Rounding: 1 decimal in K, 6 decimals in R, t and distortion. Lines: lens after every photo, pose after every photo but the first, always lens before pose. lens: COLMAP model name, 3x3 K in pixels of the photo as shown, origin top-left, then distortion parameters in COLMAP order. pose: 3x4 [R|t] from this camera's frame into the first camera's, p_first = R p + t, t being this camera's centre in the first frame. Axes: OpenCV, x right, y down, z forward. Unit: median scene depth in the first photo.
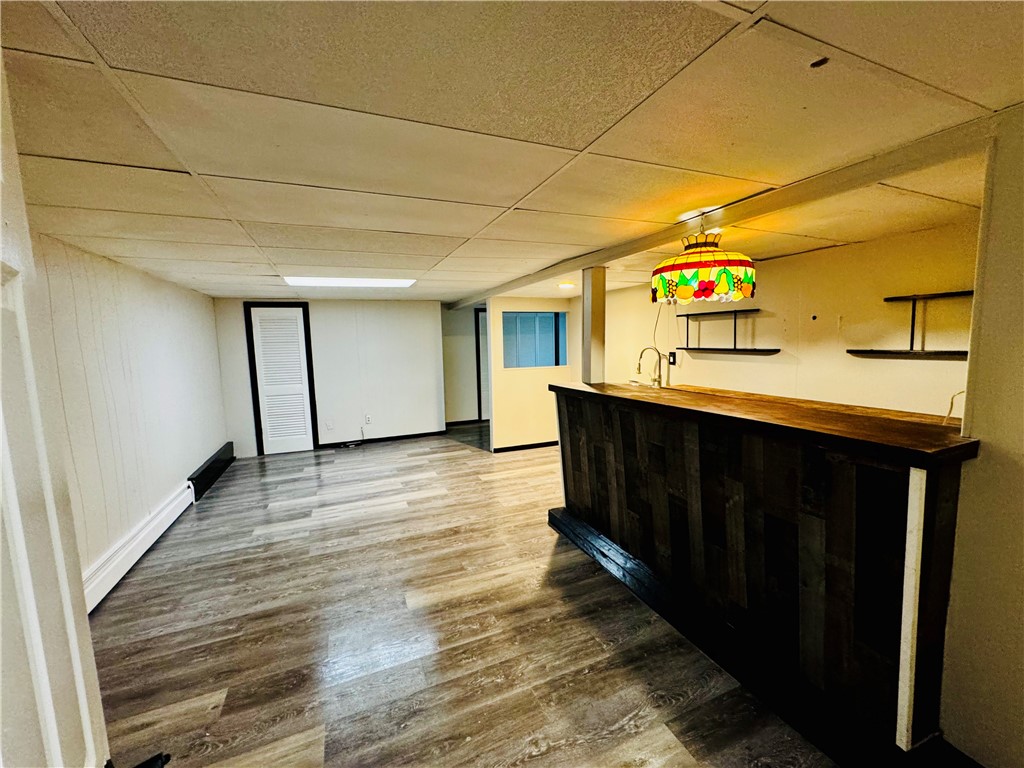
lens RADIAL K [[413.9, 0, 510.1], [0, 413.9, 382.4], [0, 0, 1]] dist [-0.004564, 0.000169]
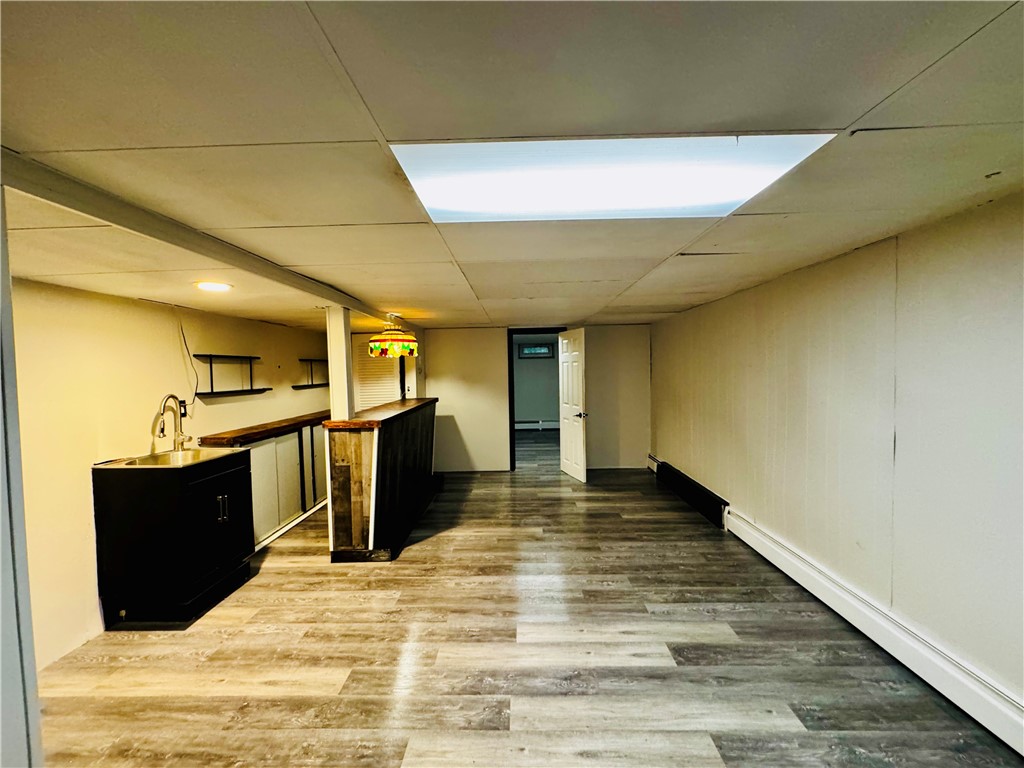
lens RADIAL K [[413.9, 0, 508.6], [0, 413.9, 383.9], [0, 0, 1]] dist [-0.004564, 0.000169]
pose [[-0.911411, 0.032814, 0.410187, -0.619364], [0.089266, 0.988845, 0.119238, -0.180913], [-0.401699, 0.145291, -0.904173, 1.855995]]
